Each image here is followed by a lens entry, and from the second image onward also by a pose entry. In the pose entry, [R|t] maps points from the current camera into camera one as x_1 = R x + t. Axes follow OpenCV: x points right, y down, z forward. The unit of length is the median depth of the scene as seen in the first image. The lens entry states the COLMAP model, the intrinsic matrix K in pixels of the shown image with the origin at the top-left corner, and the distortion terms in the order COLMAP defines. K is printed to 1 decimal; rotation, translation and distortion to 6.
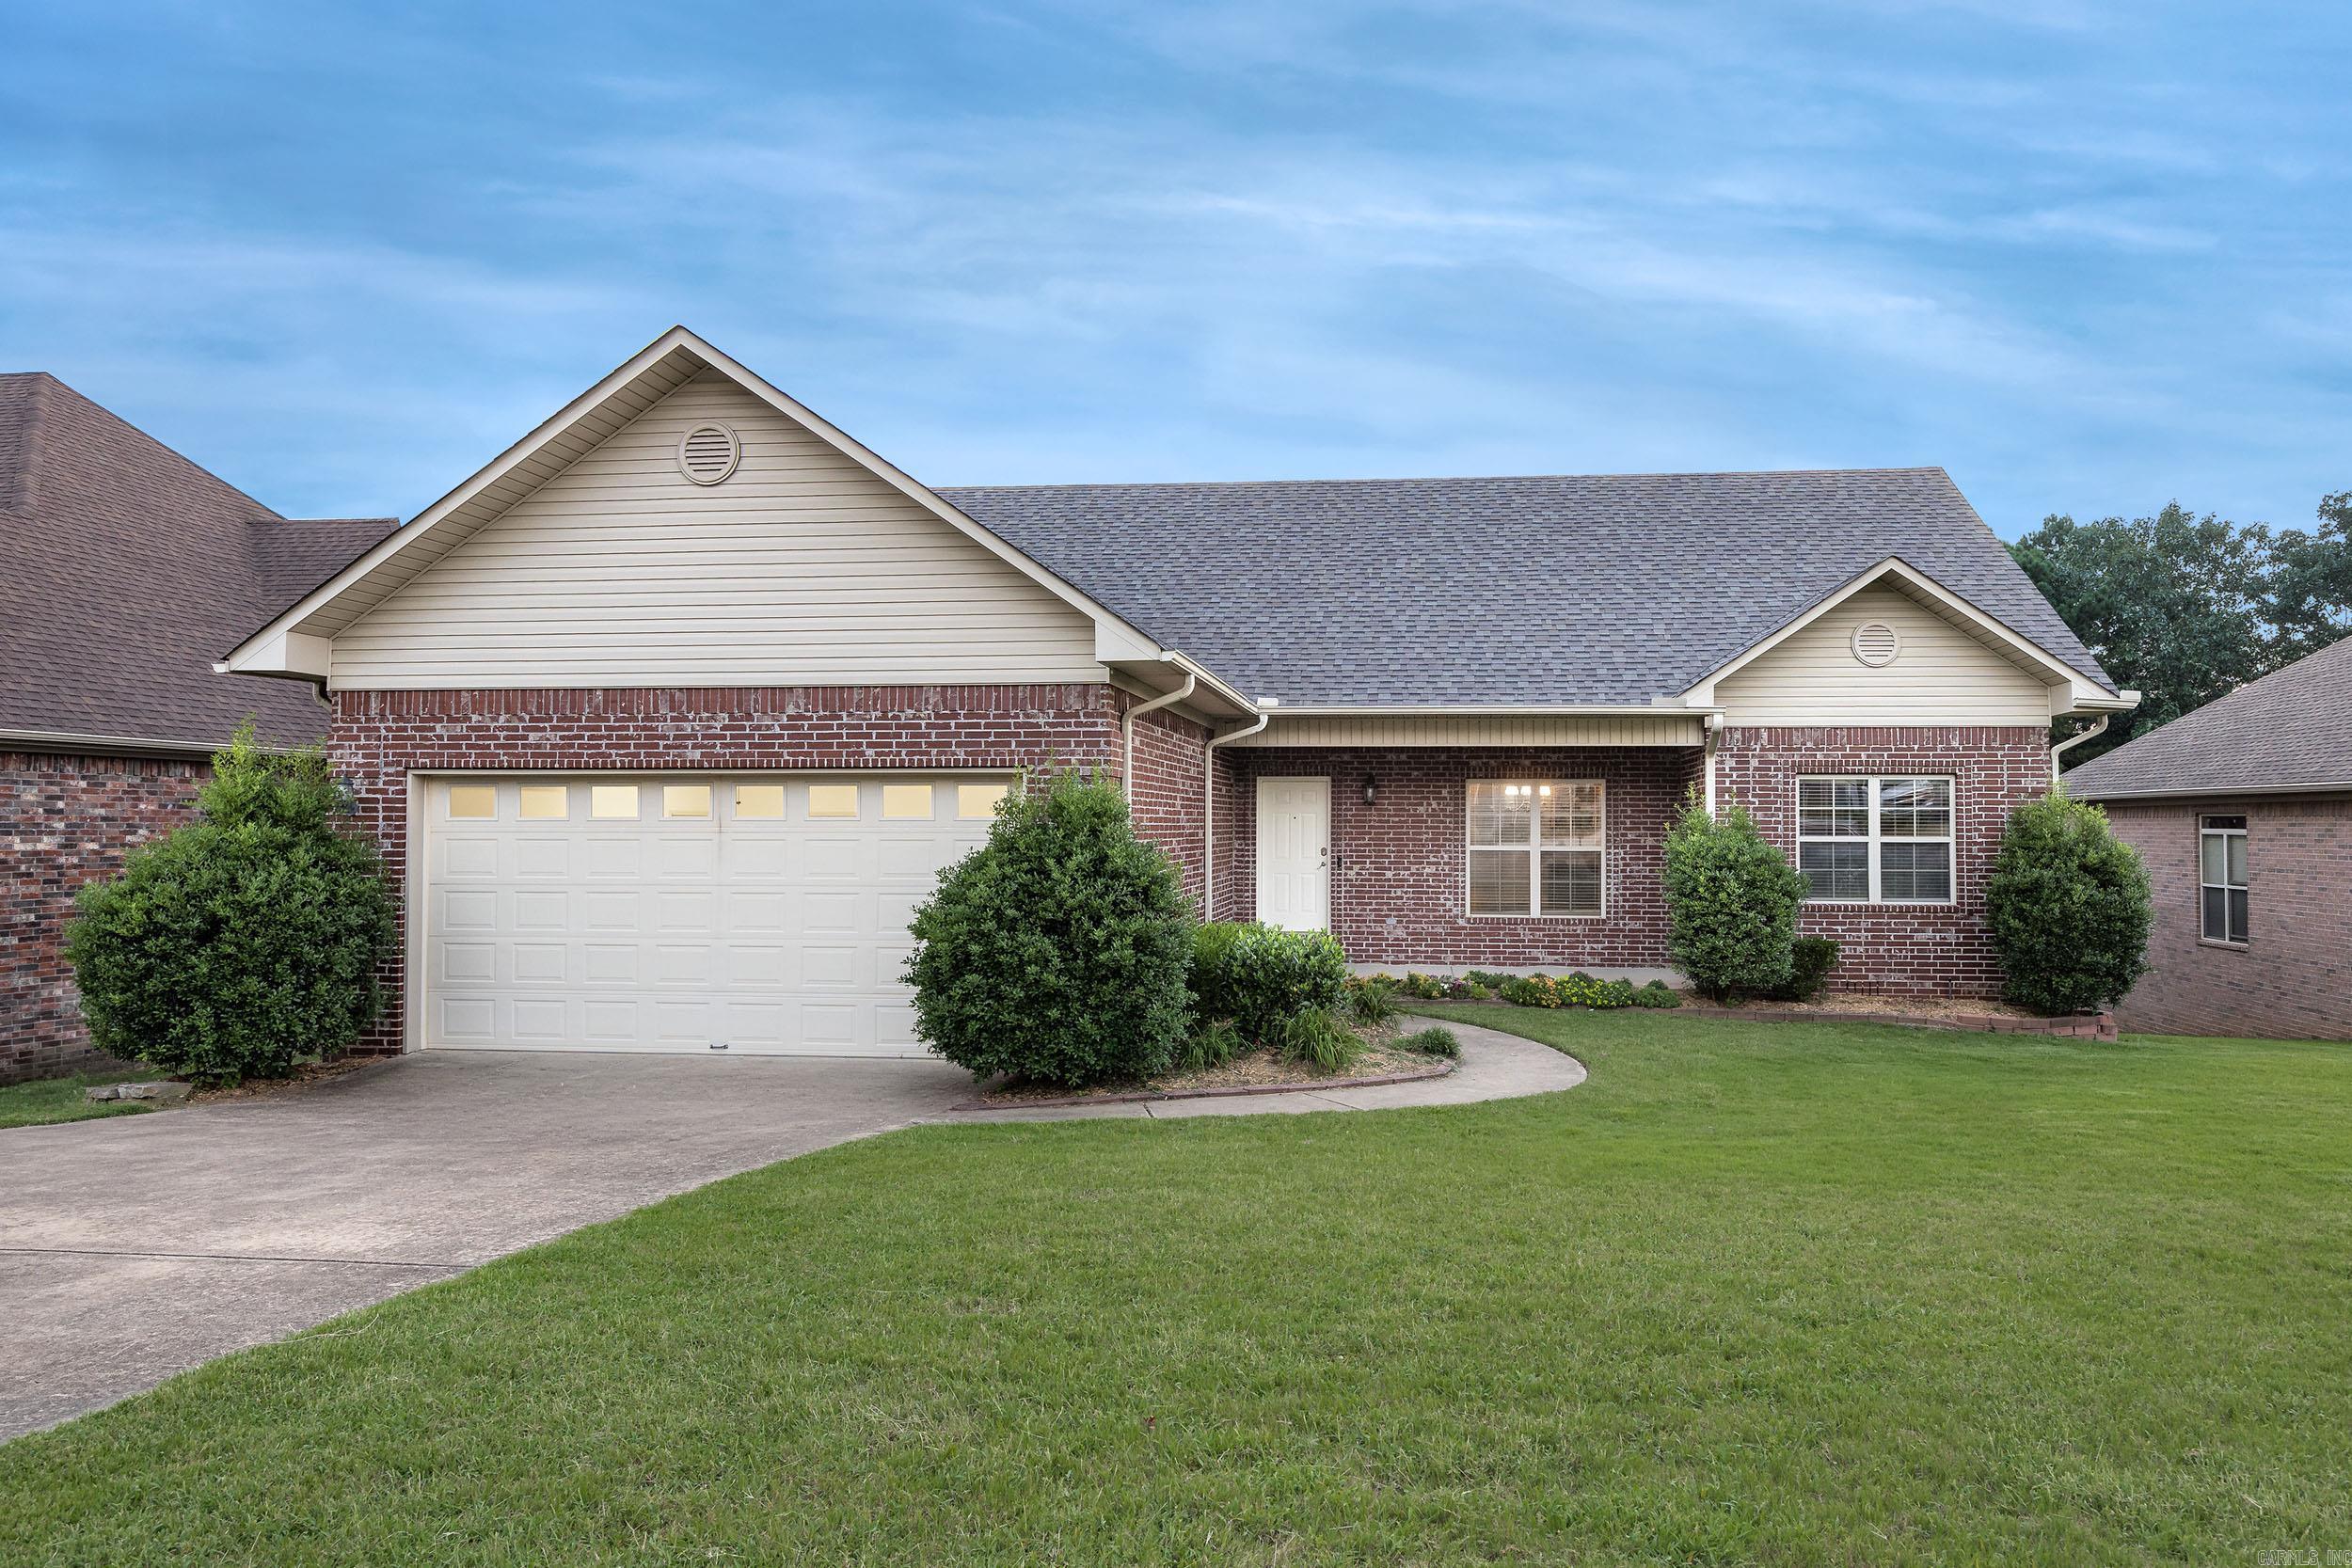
lens RADIAL K [[2322.1, 0, 1237.9], [0, 2322.1, 713.3], [0, 0, 1]] dist [-0.014692, 0.000000]
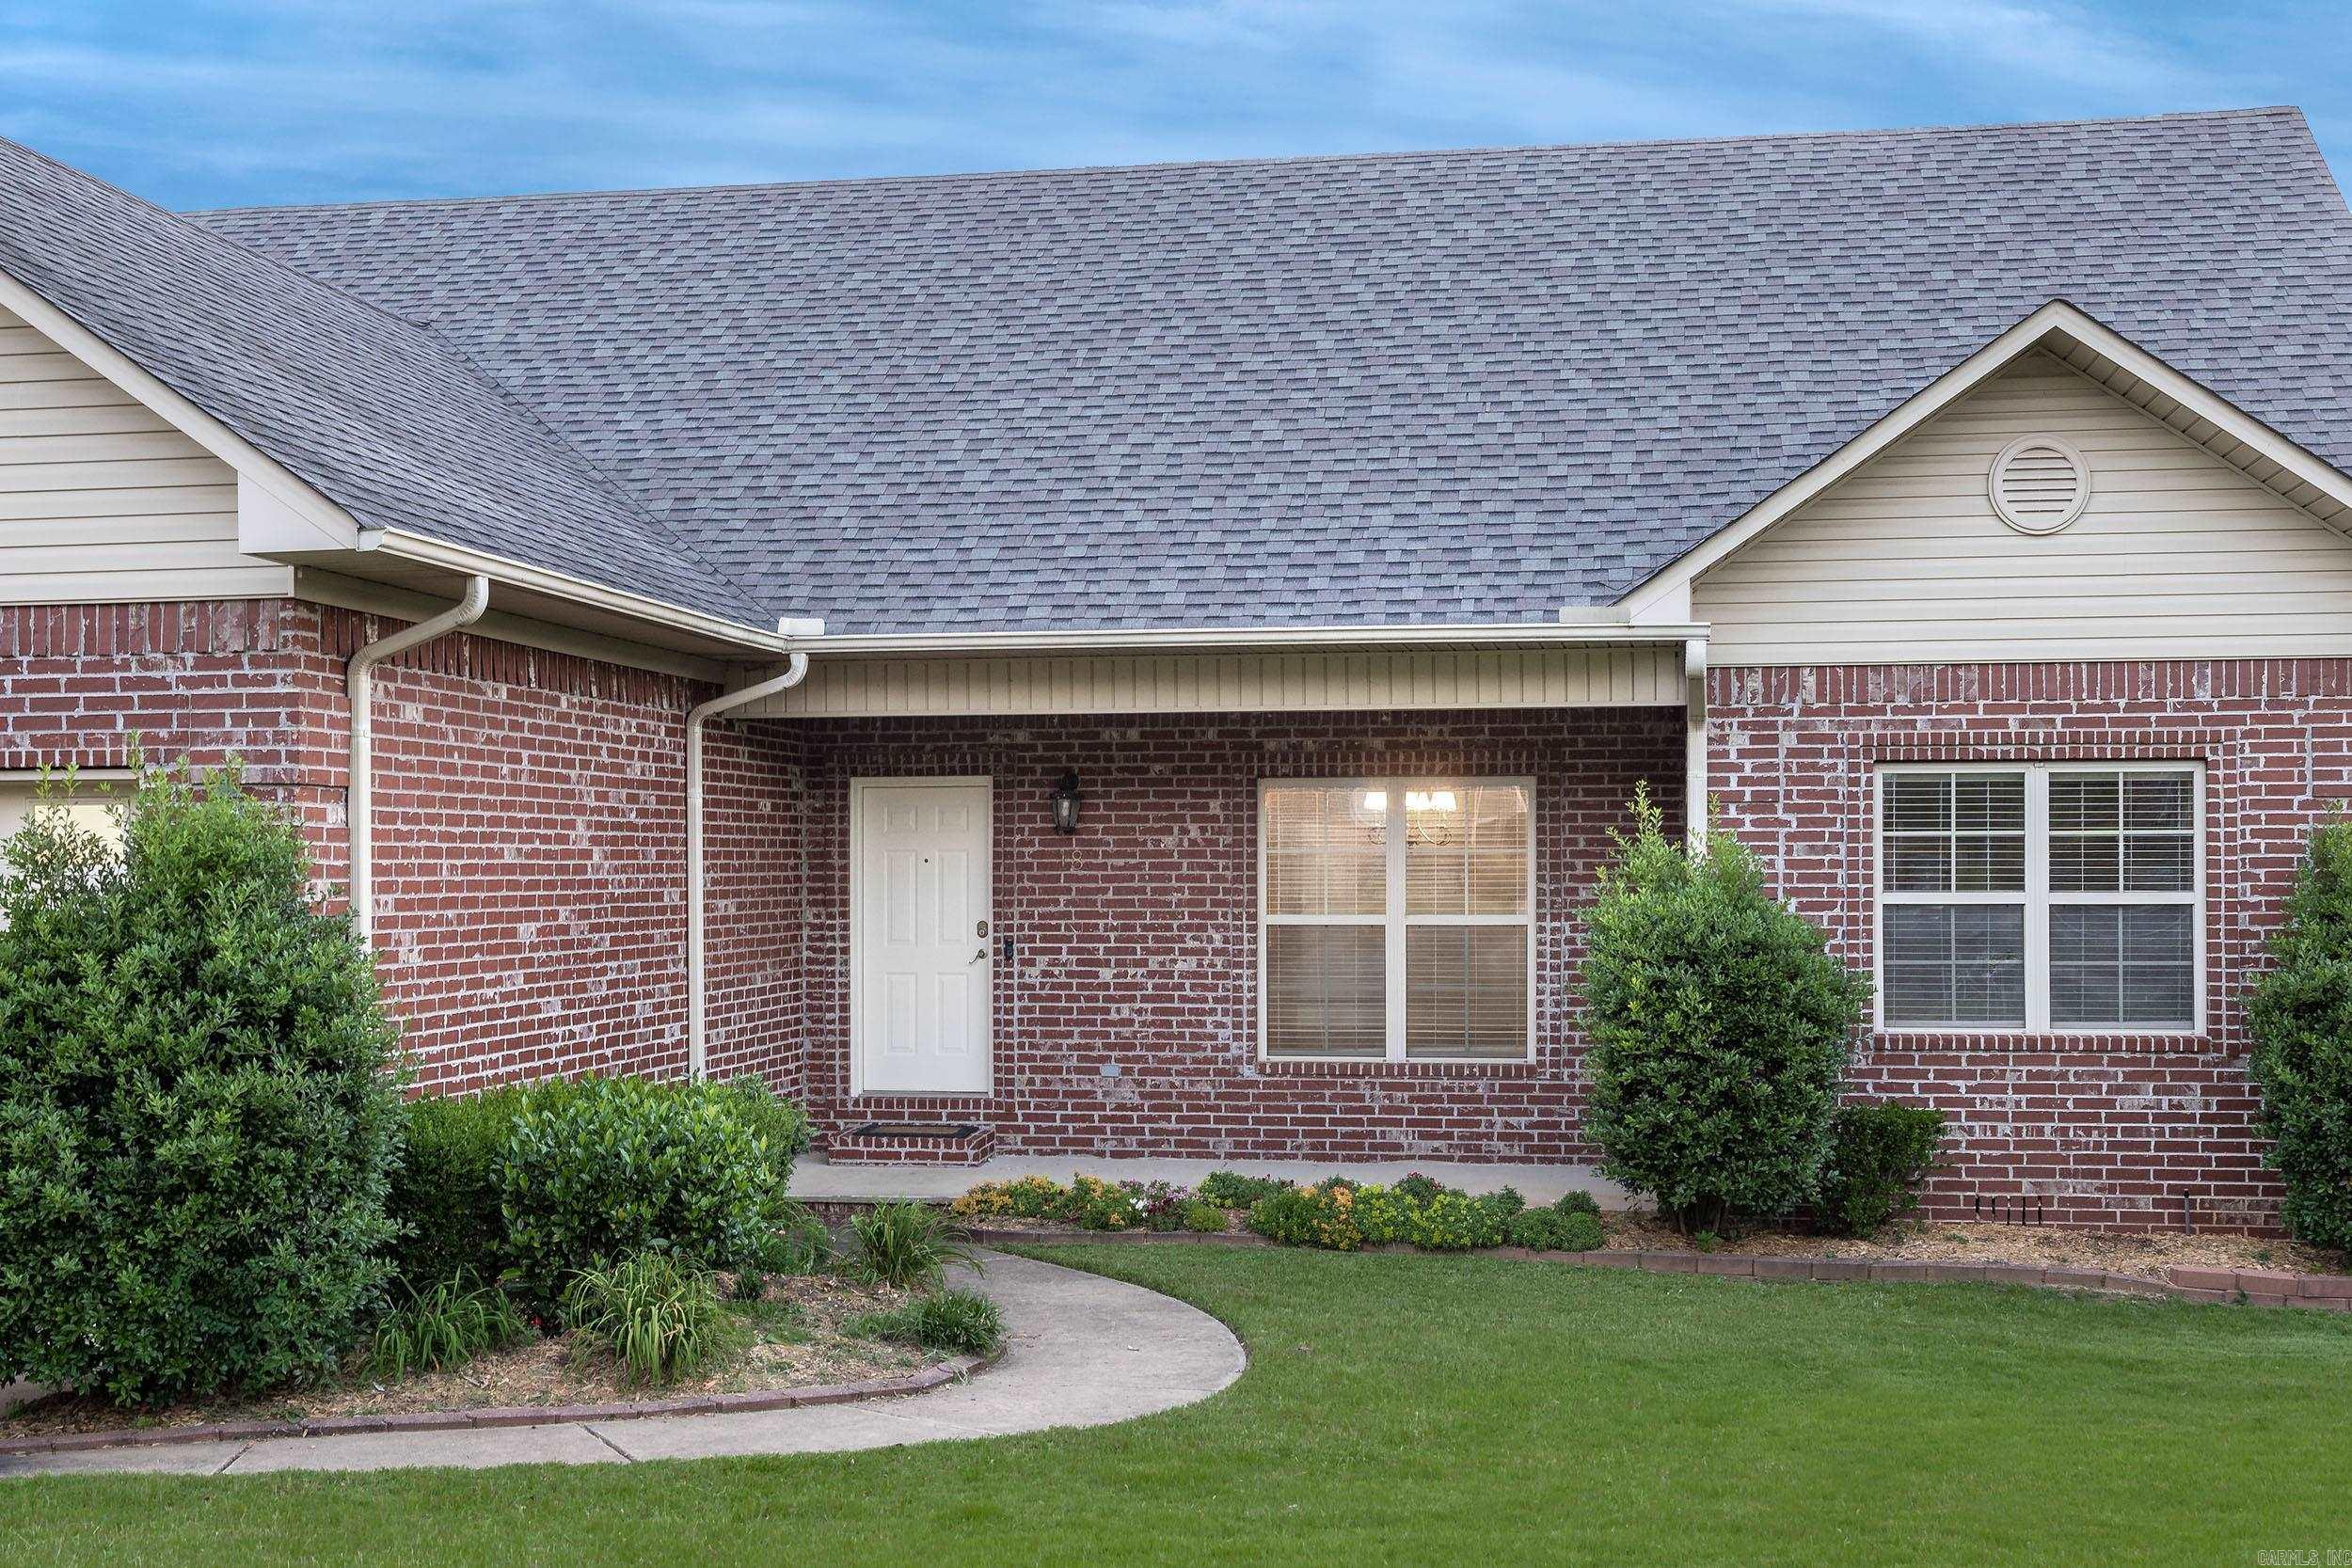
lens RADIAL K [[4638.2, 0, 1170.3], [0, 4638.2, 798.7], [0, 0, 1]] dist [0.009028, 0.000000]
pose [[0.991568, -0.009485, -0.129243, 0.232467], [0.013952, 0.999335, 0.033702, -0.000603], [0.128837, -0.035221, 0.991040, 0.037000]]
